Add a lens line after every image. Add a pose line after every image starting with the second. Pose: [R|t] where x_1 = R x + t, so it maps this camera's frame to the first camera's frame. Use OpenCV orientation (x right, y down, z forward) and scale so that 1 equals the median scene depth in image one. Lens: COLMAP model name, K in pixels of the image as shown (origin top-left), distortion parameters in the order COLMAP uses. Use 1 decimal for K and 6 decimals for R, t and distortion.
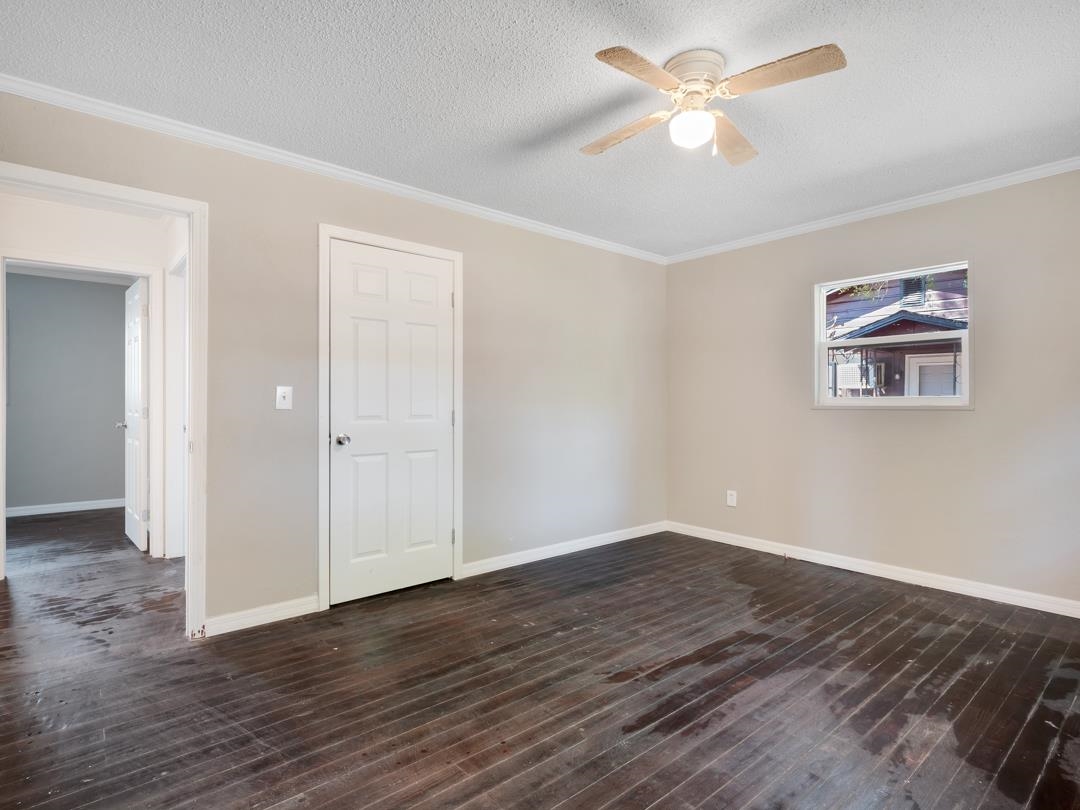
lens RADIAL K [[543.2, 0, 534.5], [0, 543.2, 404.9], [0, 0, 1]] dist [0.001254, -0.001898]
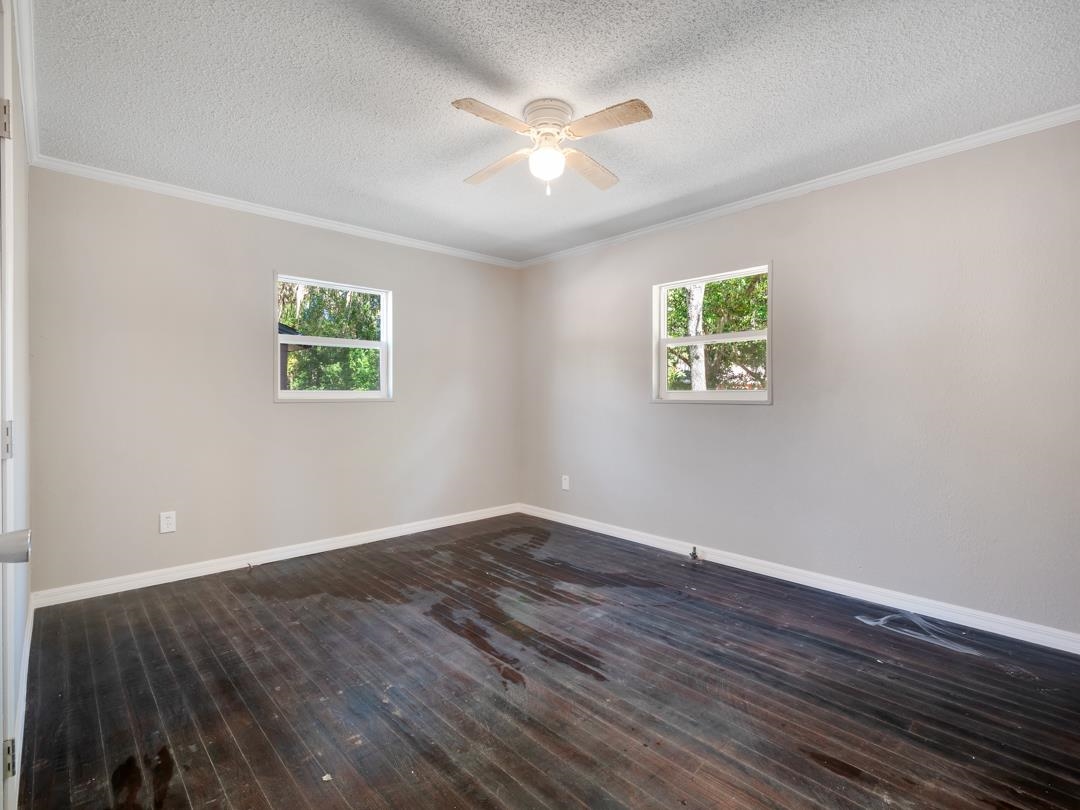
lens RADIAL K [[543.2, 0, 538.4], [0, 543.2, 407.9], [0, 0, 1]] dist [0.001254, -0.001898]
pose [[-0.053564, -0.027144, 0.998195, -0.759812], [0.003832, 0.999618, 0.027388, -0.013916], [-0.998557, 0.005292, -0.053440, 0.931324]]
